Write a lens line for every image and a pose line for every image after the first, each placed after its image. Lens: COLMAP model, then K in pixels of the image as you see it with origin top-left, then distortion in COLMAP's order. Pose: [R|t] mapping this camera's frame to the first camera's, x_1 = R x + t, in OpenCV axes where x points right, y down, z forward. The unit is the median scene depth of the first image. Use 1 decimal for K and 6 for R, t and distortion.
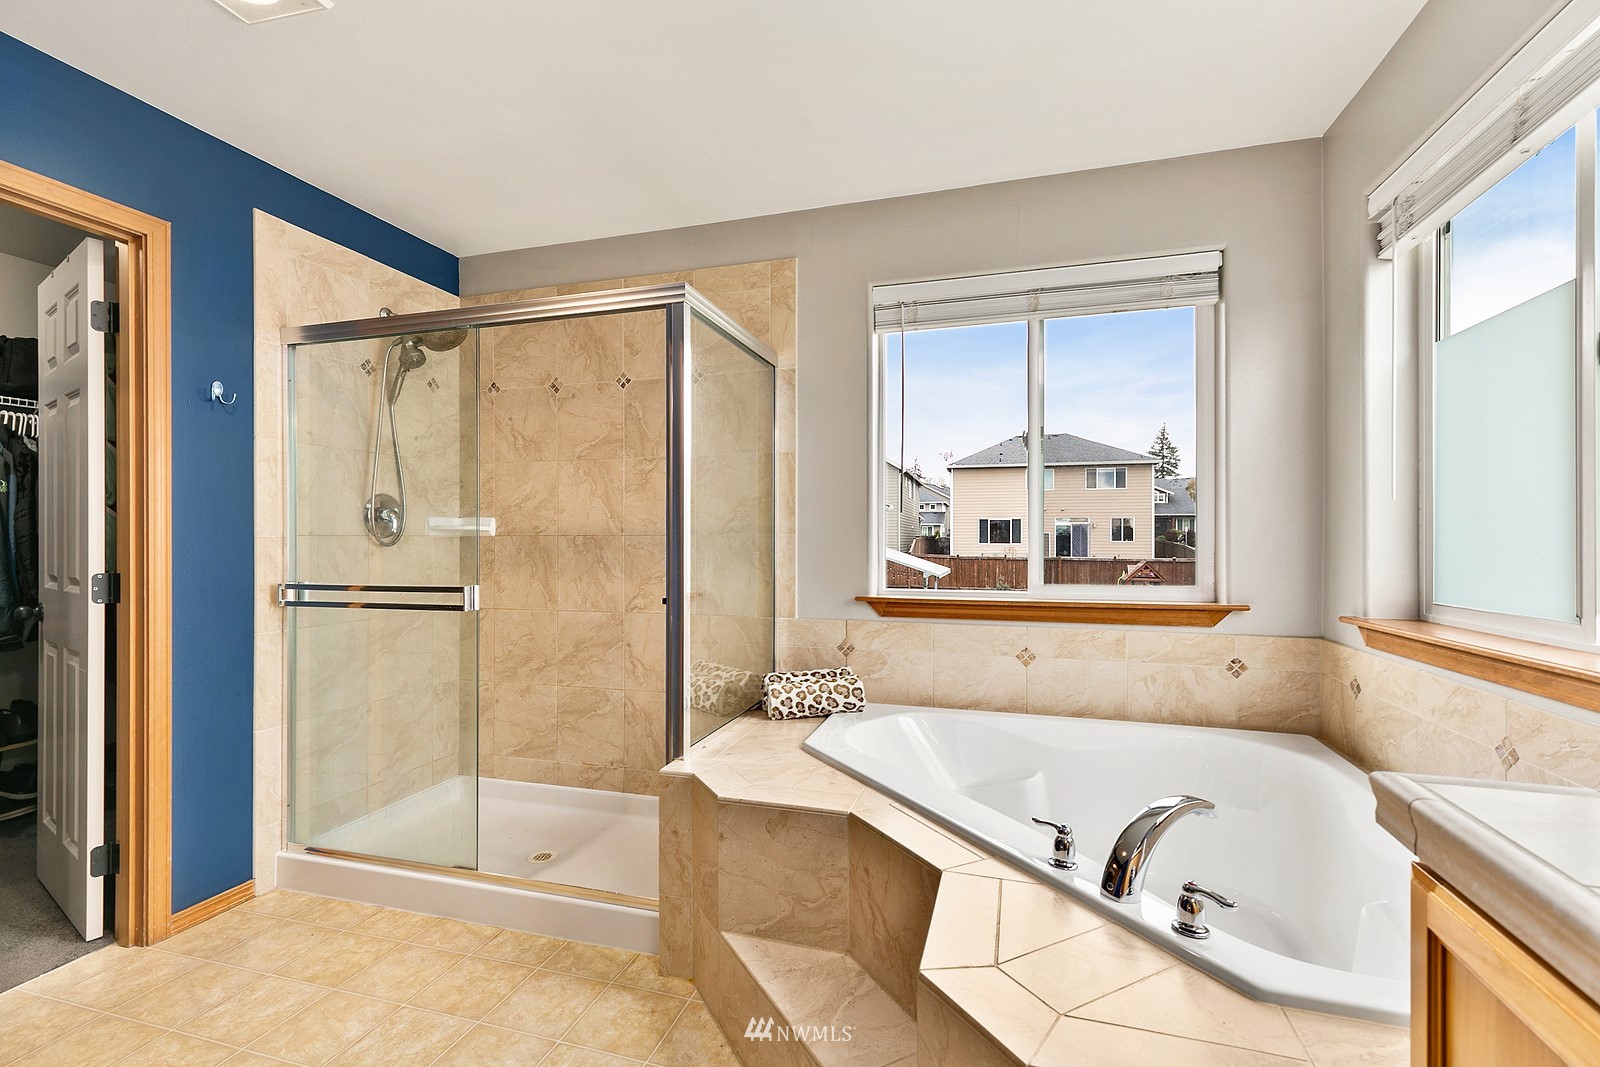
lens RADIAL K [[723.9, 0, 786.5], [0, 723.9, 535.8], [0, 0, 1]] dist [0.010513, -0.001964]
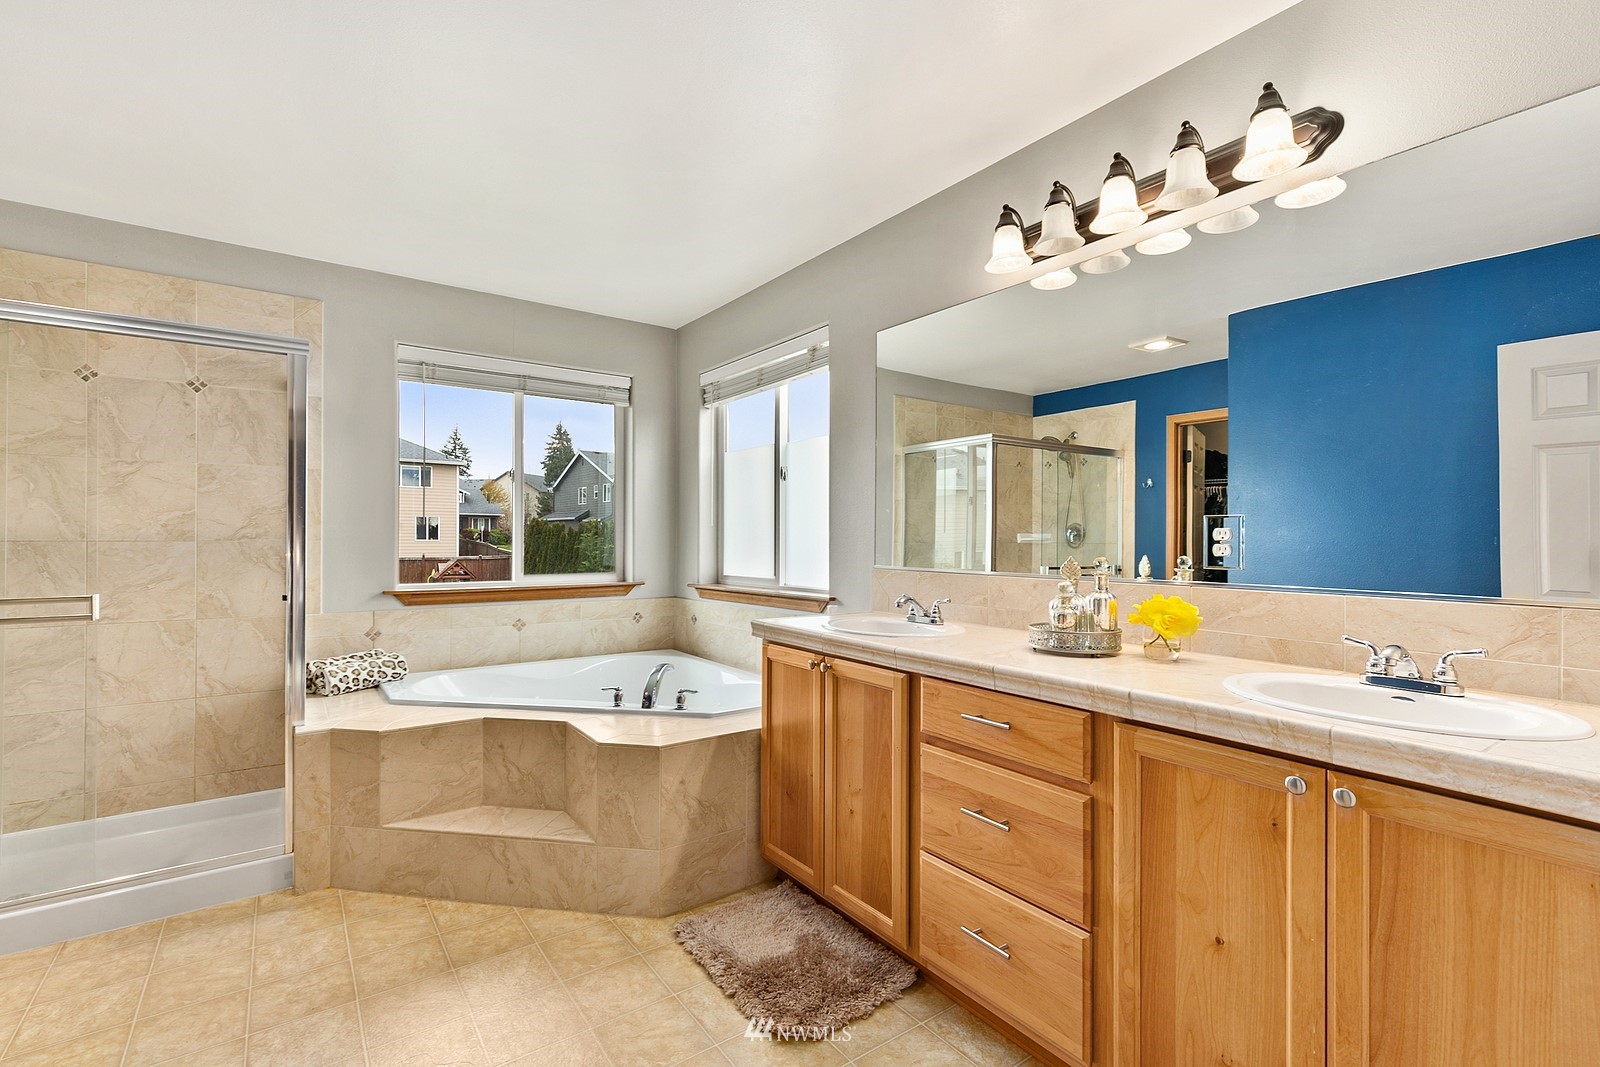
lens RADIAL K [[723.9, 0, 802.5], [0, 723.9, 537.3], [0, 0, 1]] dist [0.010513, -0.001964]
pose [[0.600065, 0.003950, 0.799942, -0.507961], [-0.007672, 0.999970, 0.000818, -0.016398], [-0.799915, -0.006628, 0.600077, -0.345581]]
